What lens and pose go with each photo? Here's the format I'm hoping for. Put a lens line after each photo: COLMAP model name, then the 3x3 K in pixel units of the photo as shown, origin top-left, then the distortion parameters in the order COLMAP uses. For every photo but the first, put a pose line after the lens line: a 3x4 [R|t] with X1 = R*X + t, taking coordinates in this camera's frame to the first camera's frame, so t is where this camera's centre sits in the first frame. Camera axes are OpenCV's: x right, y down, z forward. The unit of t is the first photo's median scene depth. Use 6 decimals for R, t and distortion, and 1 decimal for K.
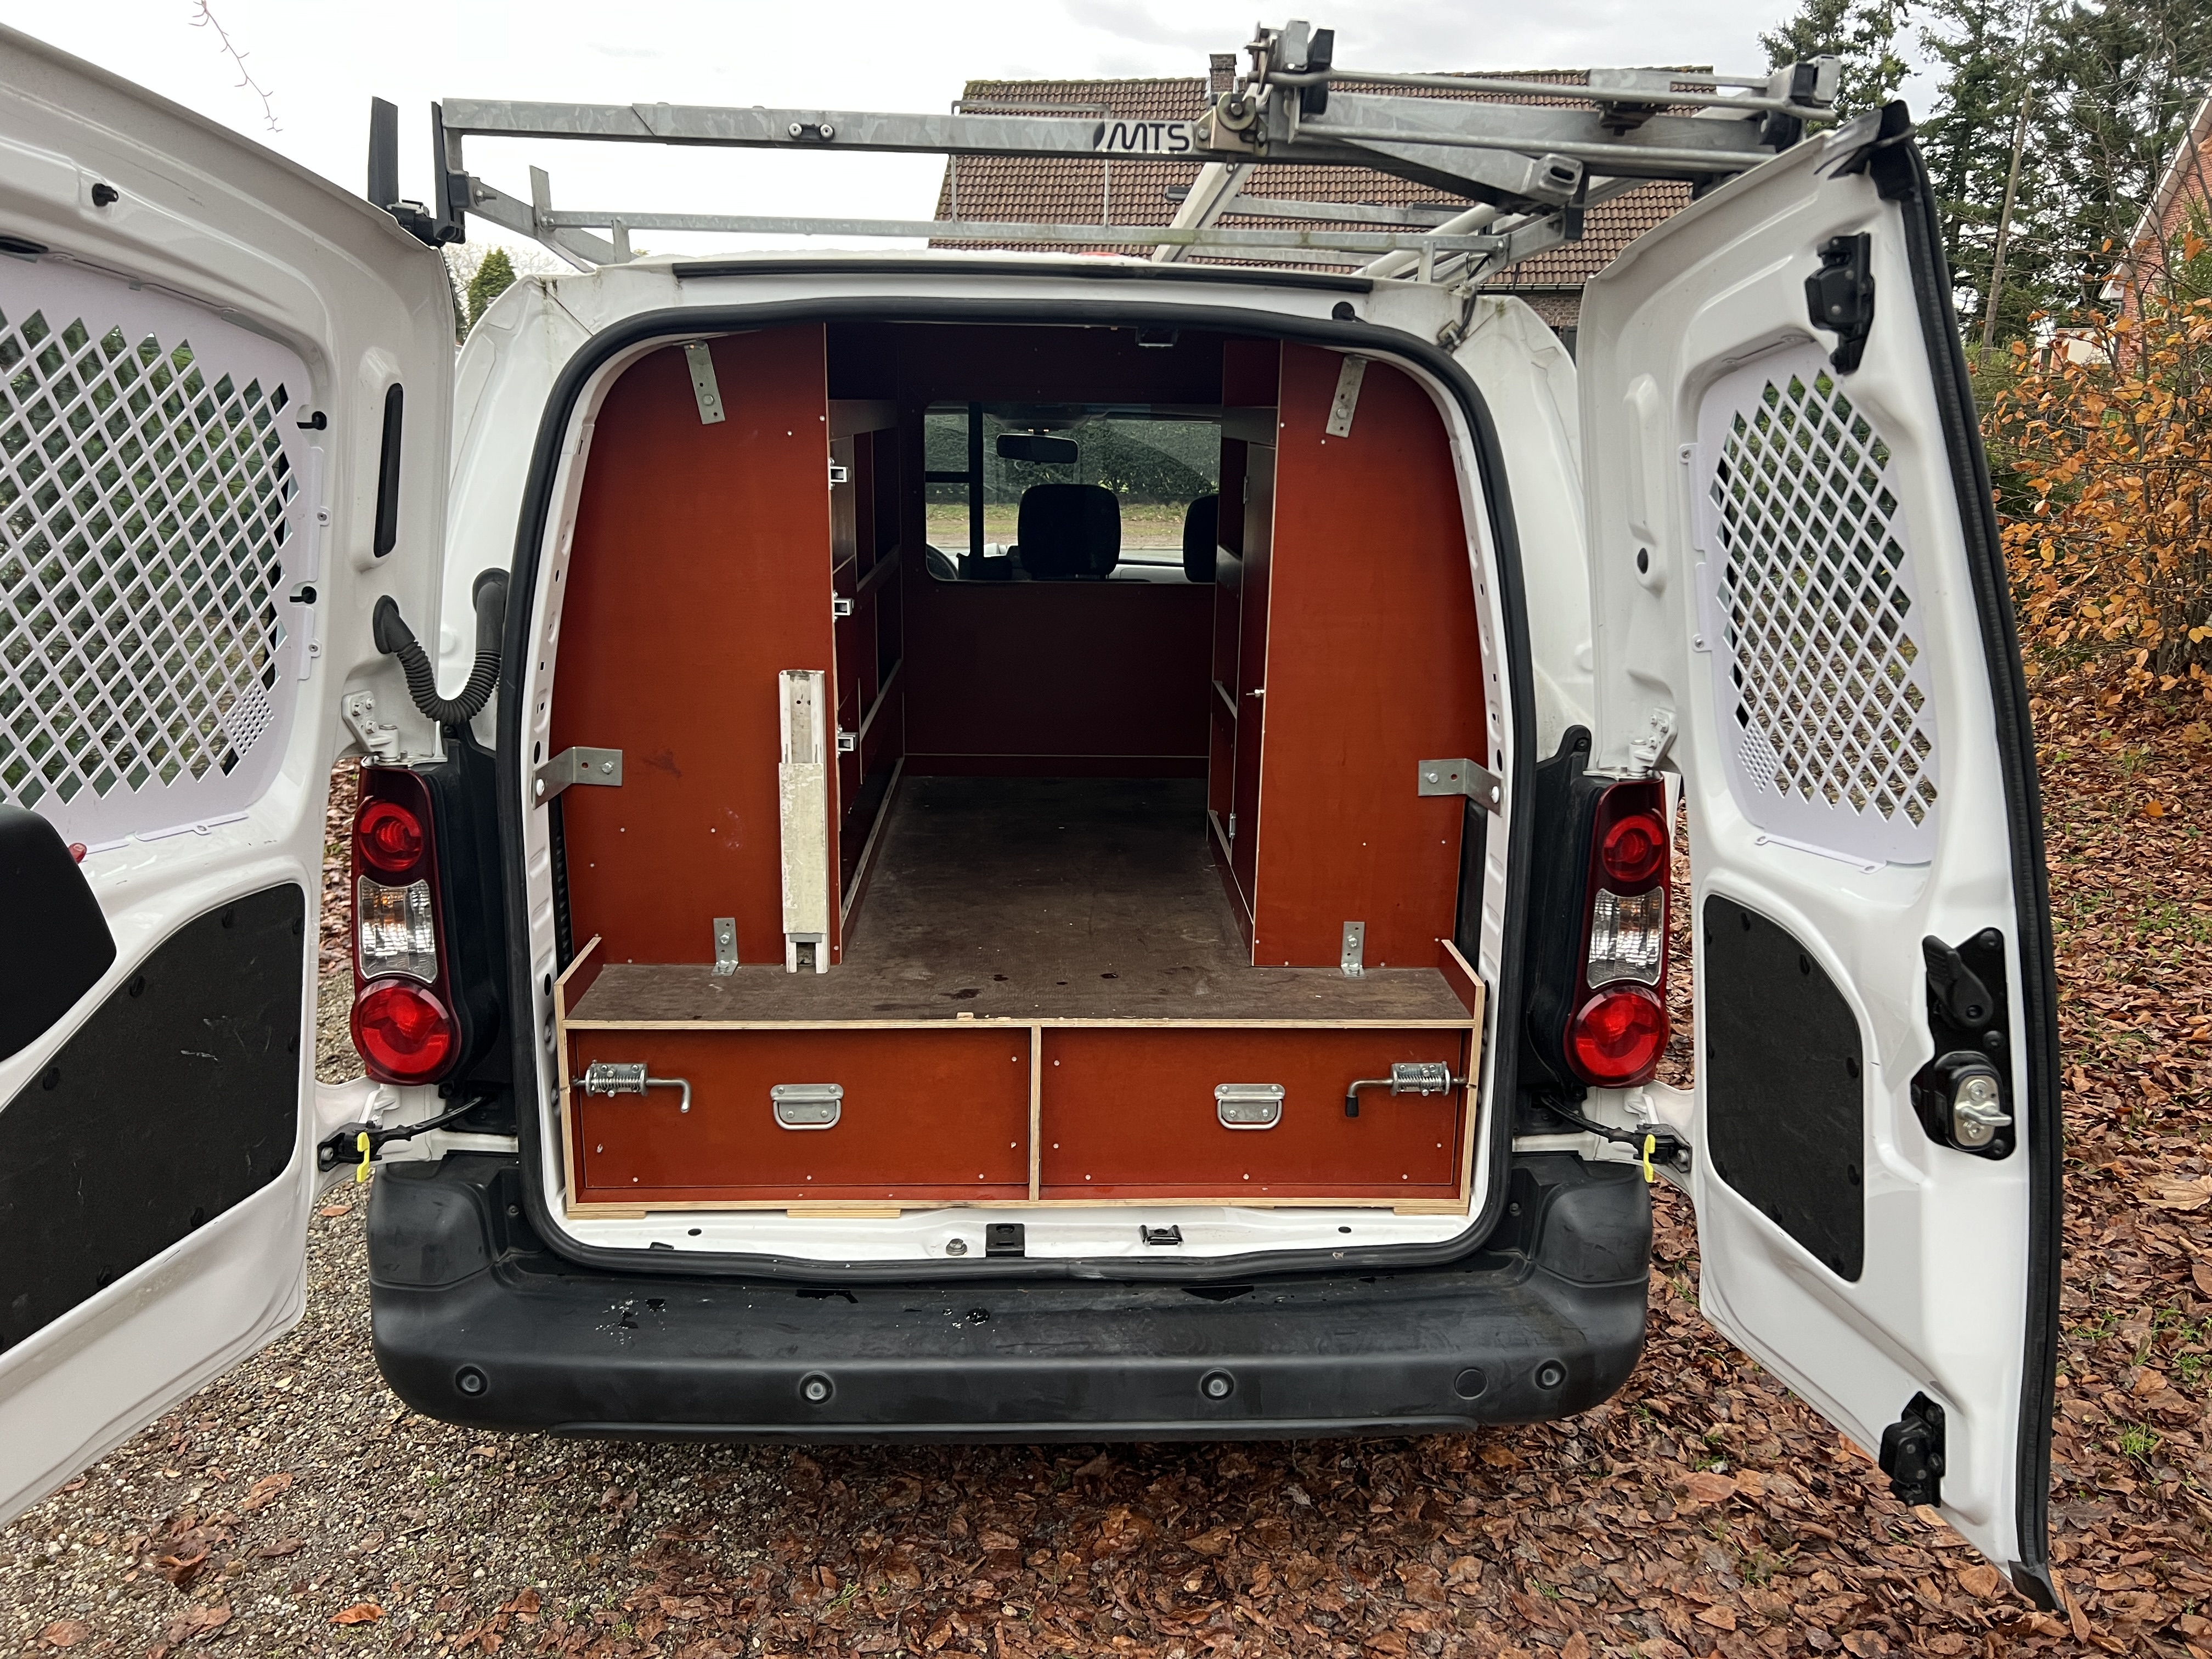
lens RADIAL K [[1671.6, 0, 1112.2], [0, 1671.6, 849.1], [0, 0, 1]] dist [0.063575, -0.069620]
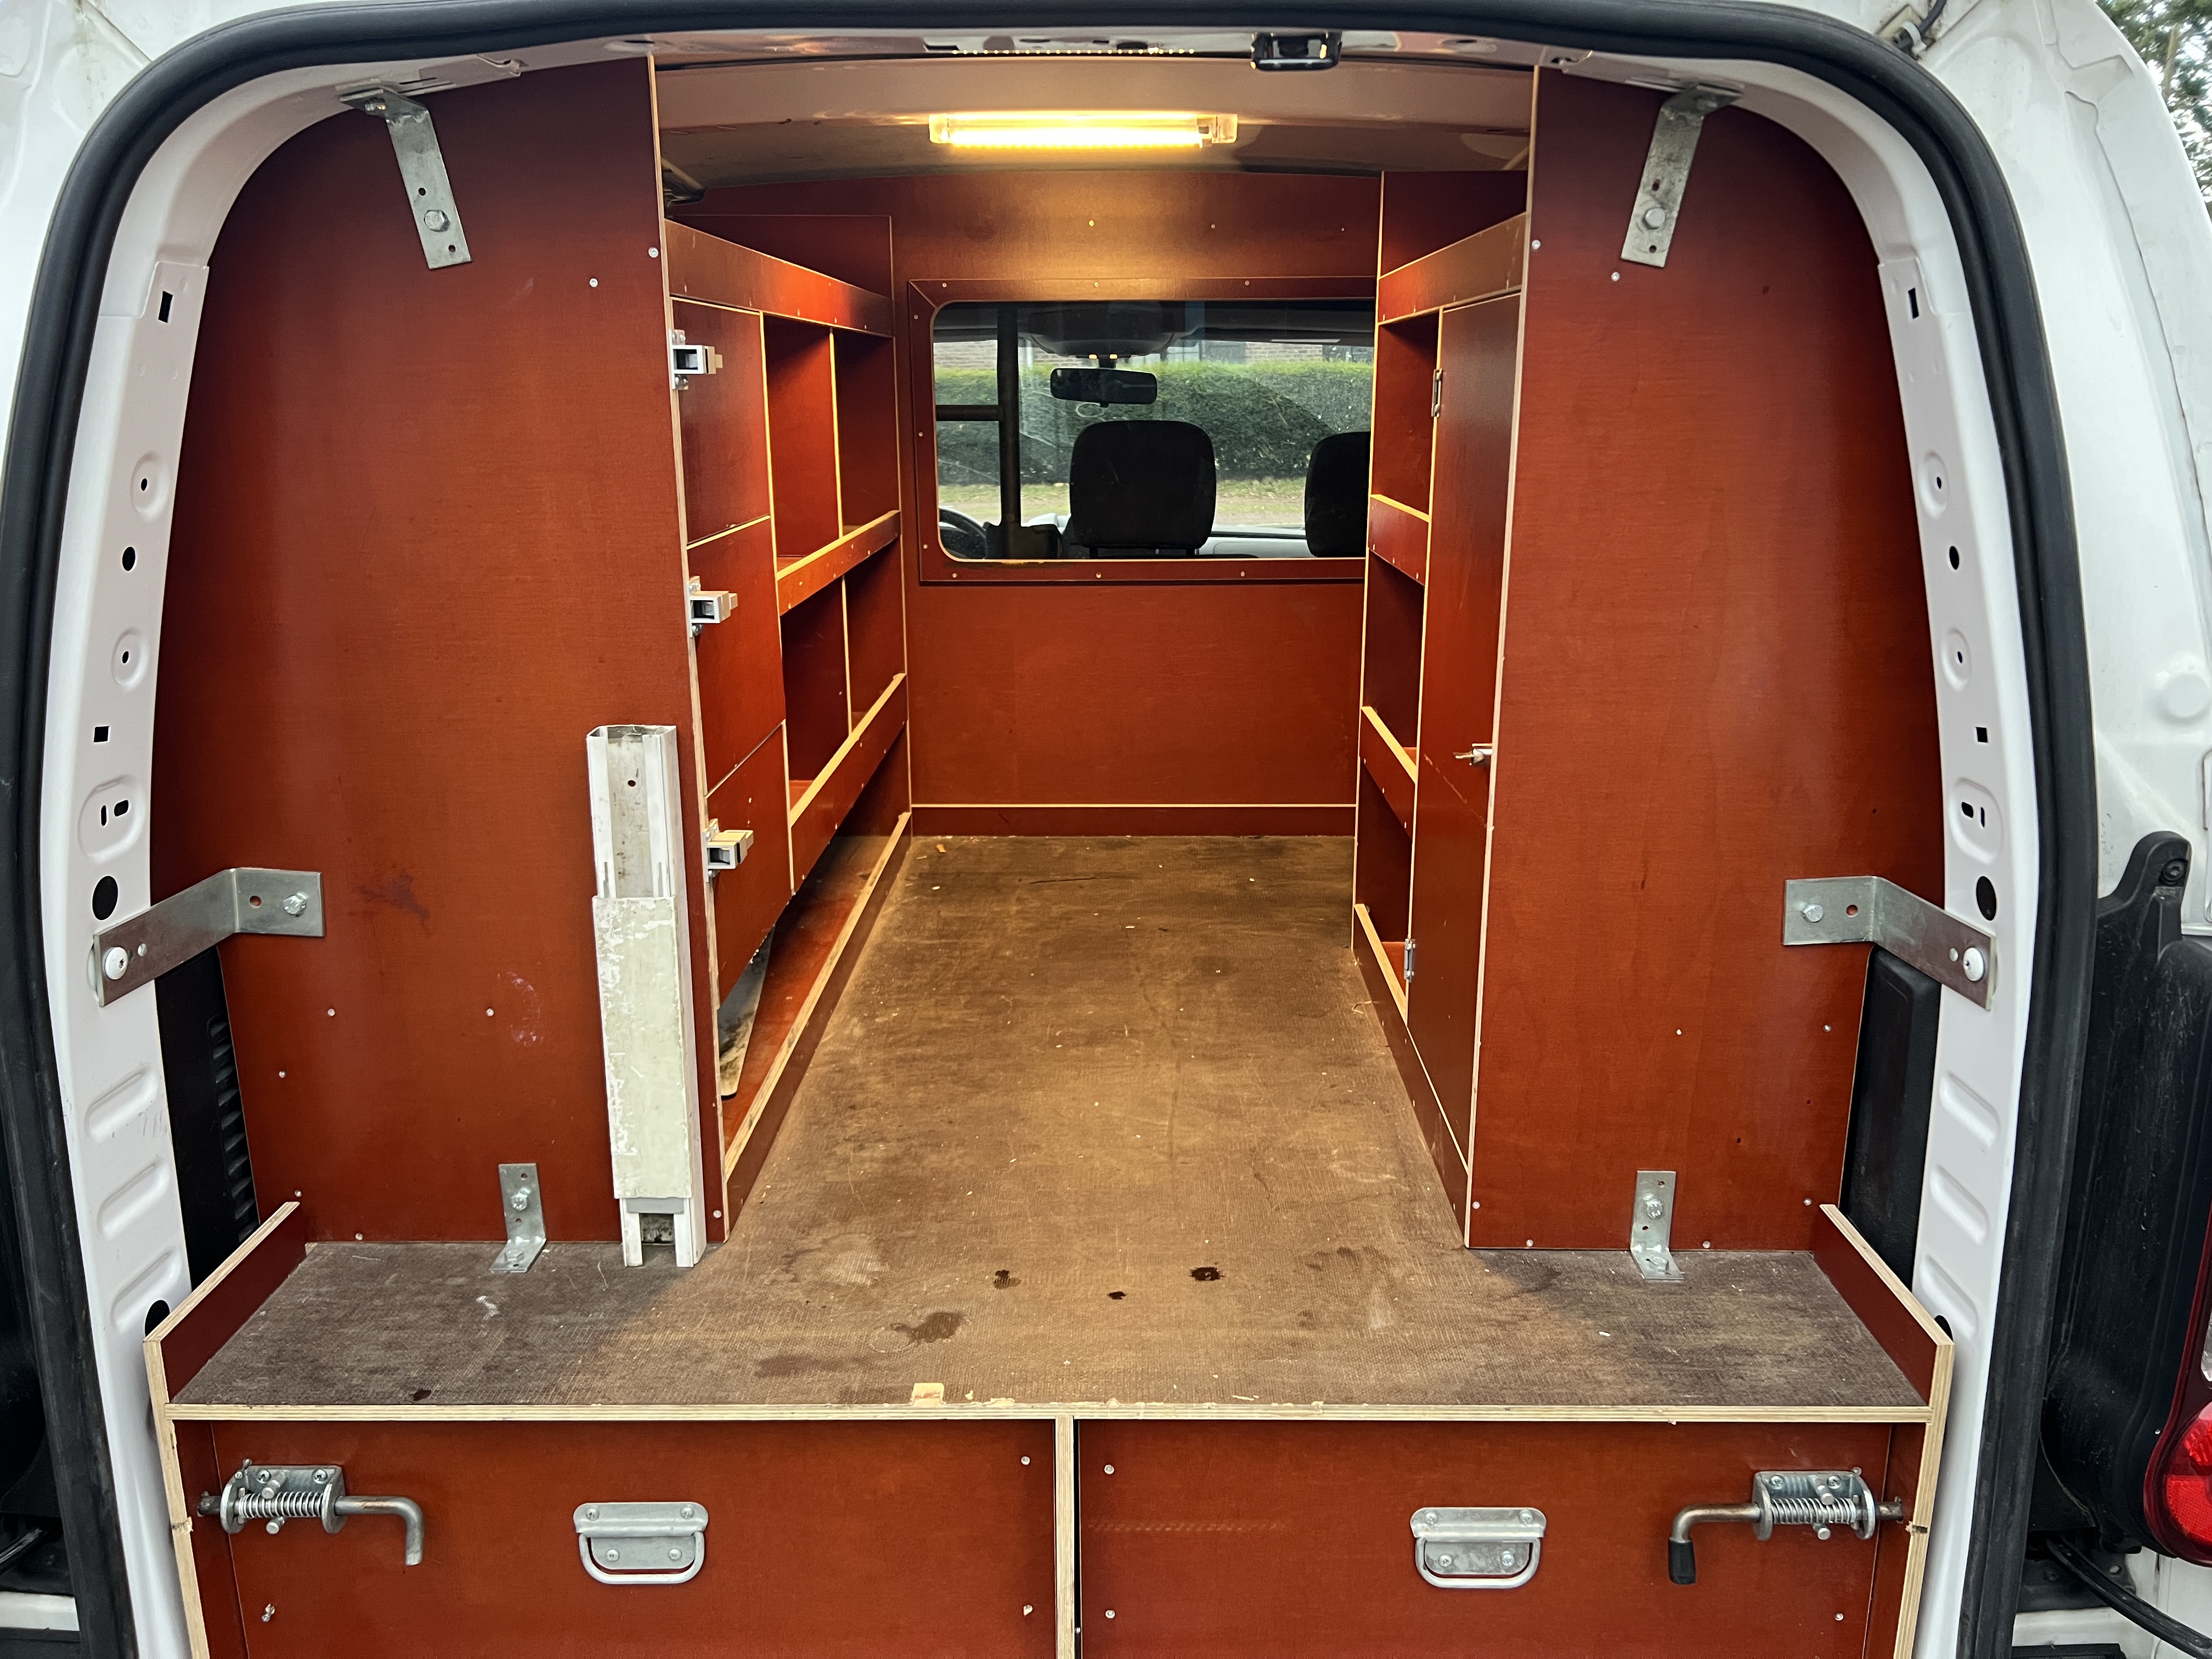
lens RADIAL K [[1546.7, 0, 1112.2], [0, 1546.7, 799.2], [0, 0, 1]] dist [0.000609, -0.000396]
pose [[0.998228, -0.006157, -0.059191, -0.001346], [0.005810, 0.999965, -0.006022, -0.076569], [0.059226, 0.005667, 0.998228, 0.495207]]
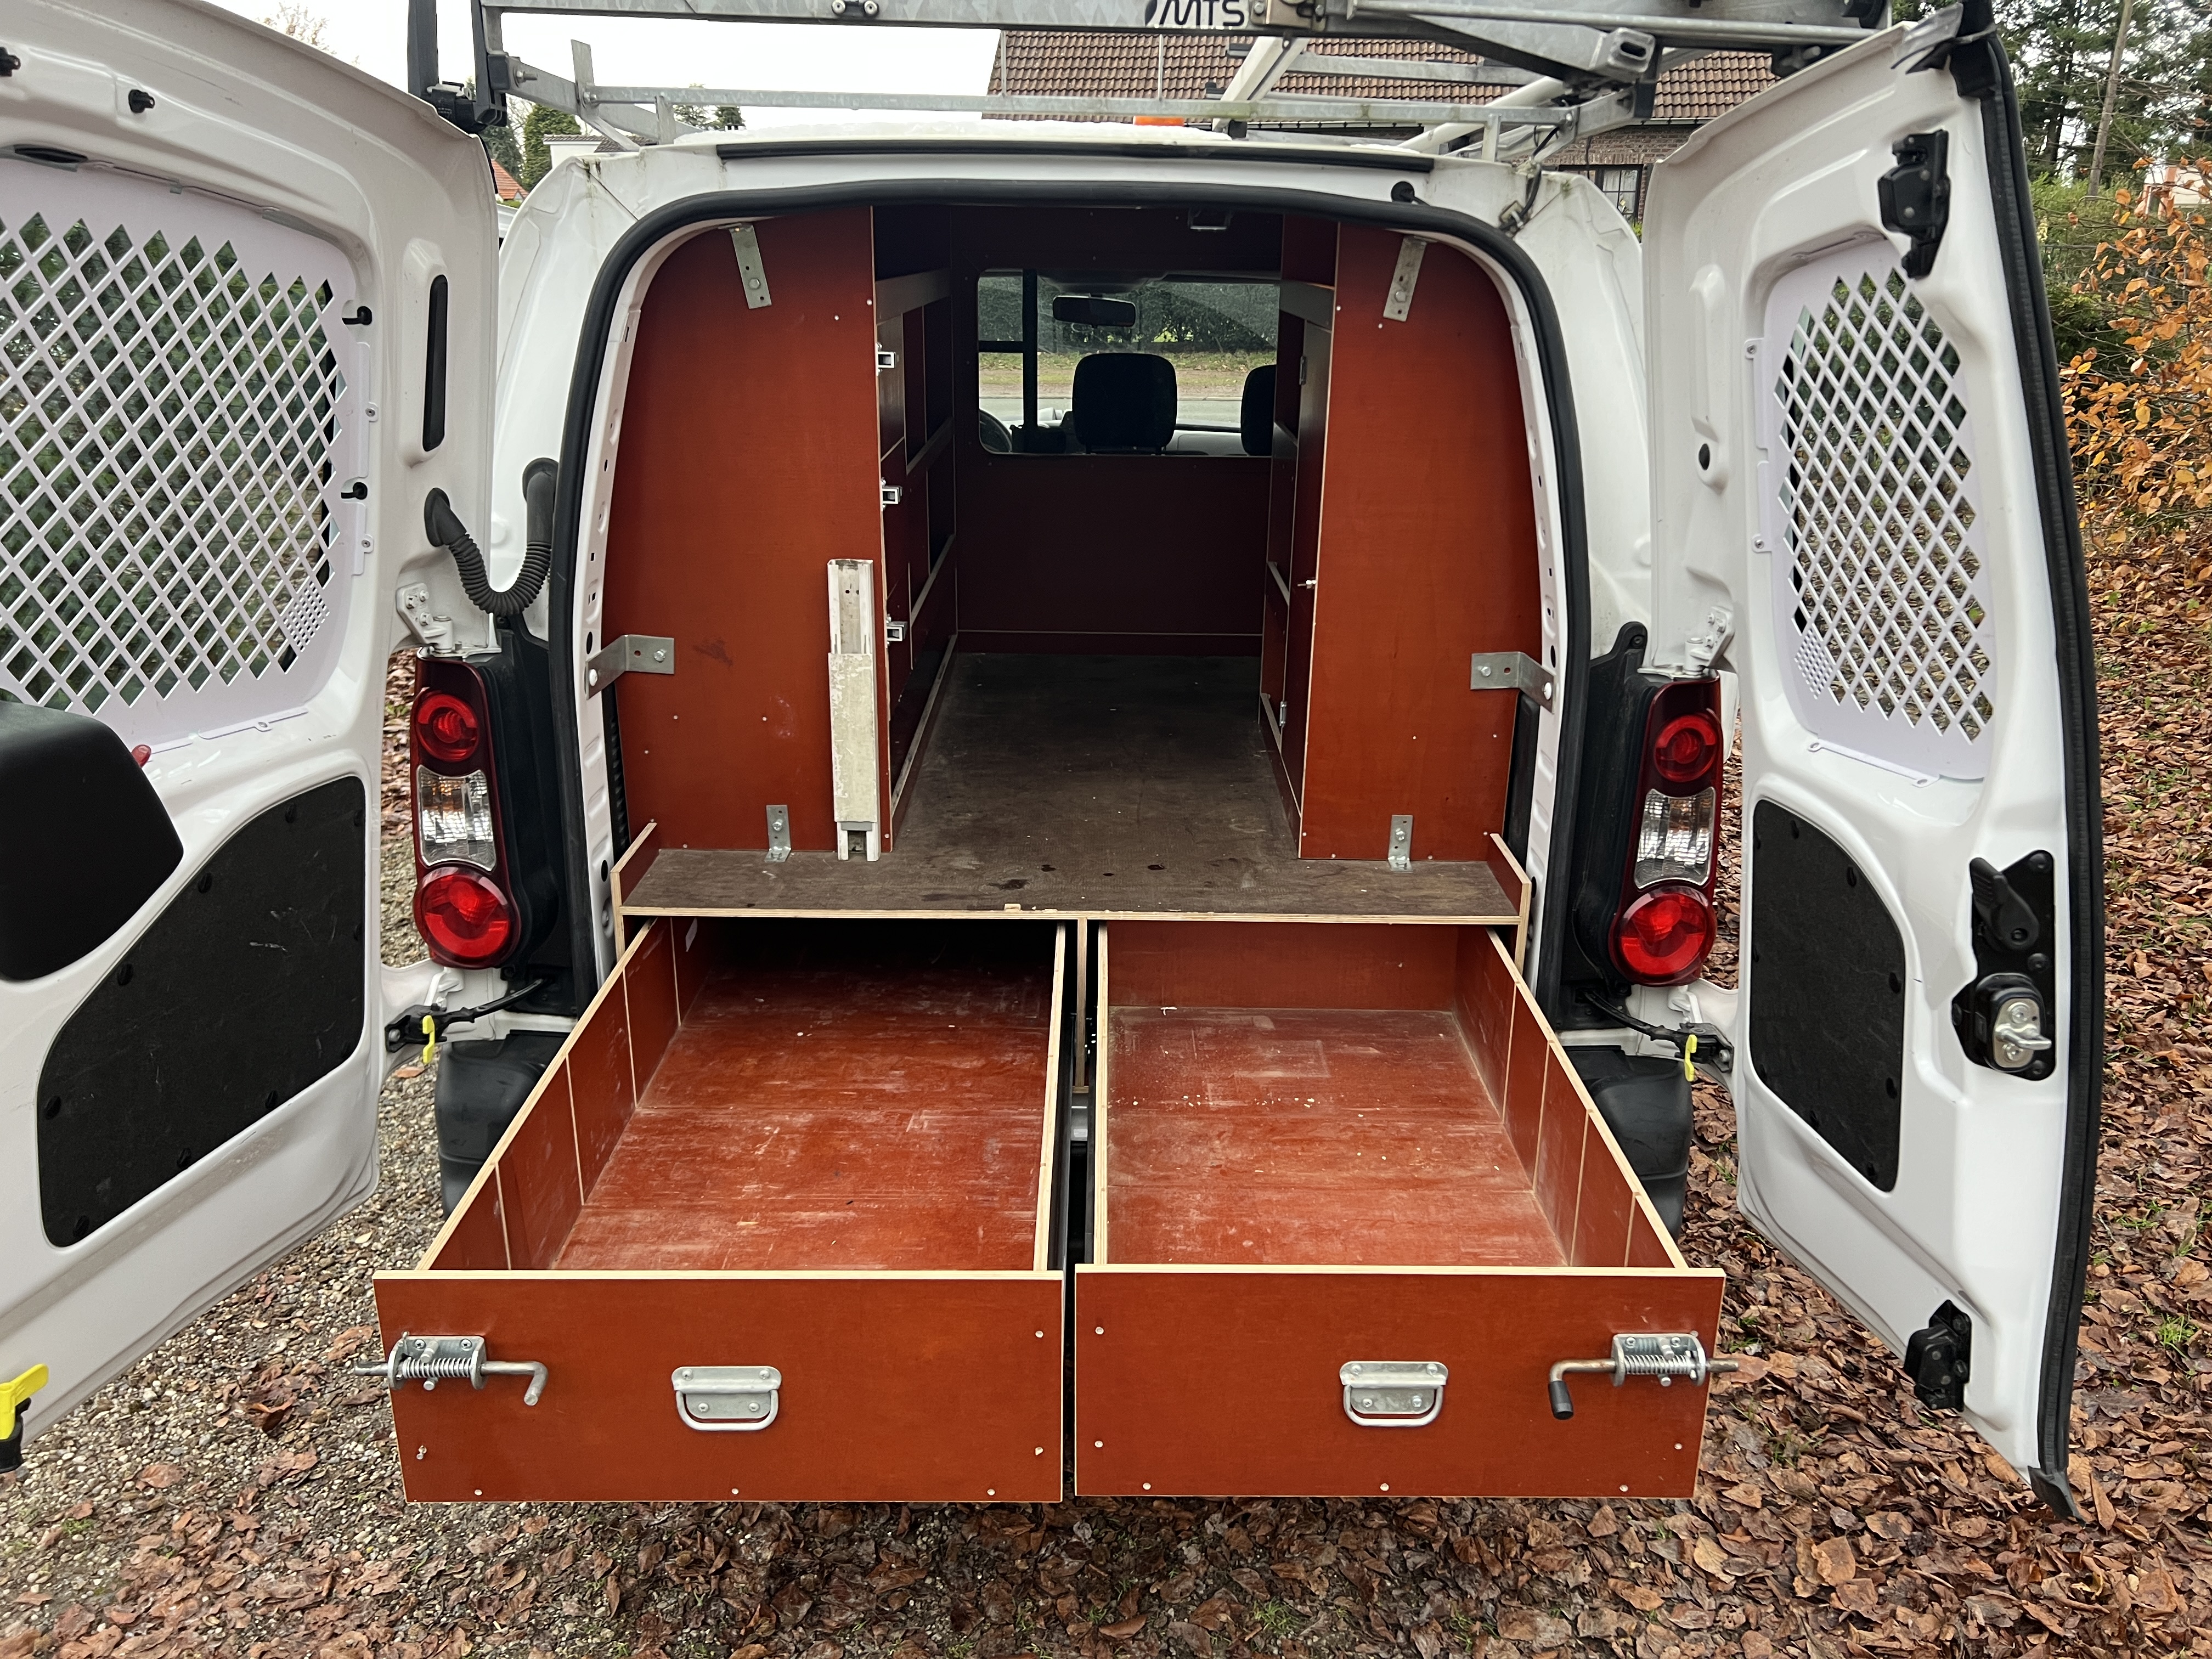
lens RADIAL K [[1673.1, 0, 1120.0], [0, 1673.1, 826.7], [0, 0, 1]] dist [0.060098, -0.063840]
pose [[0.999405, 0.010341, -0.032899, 0.009401], [-0.007733, 0.996889, 0.078439, -0.027044], [0.033608, -0.078138, 0.996376, -0.001924]]
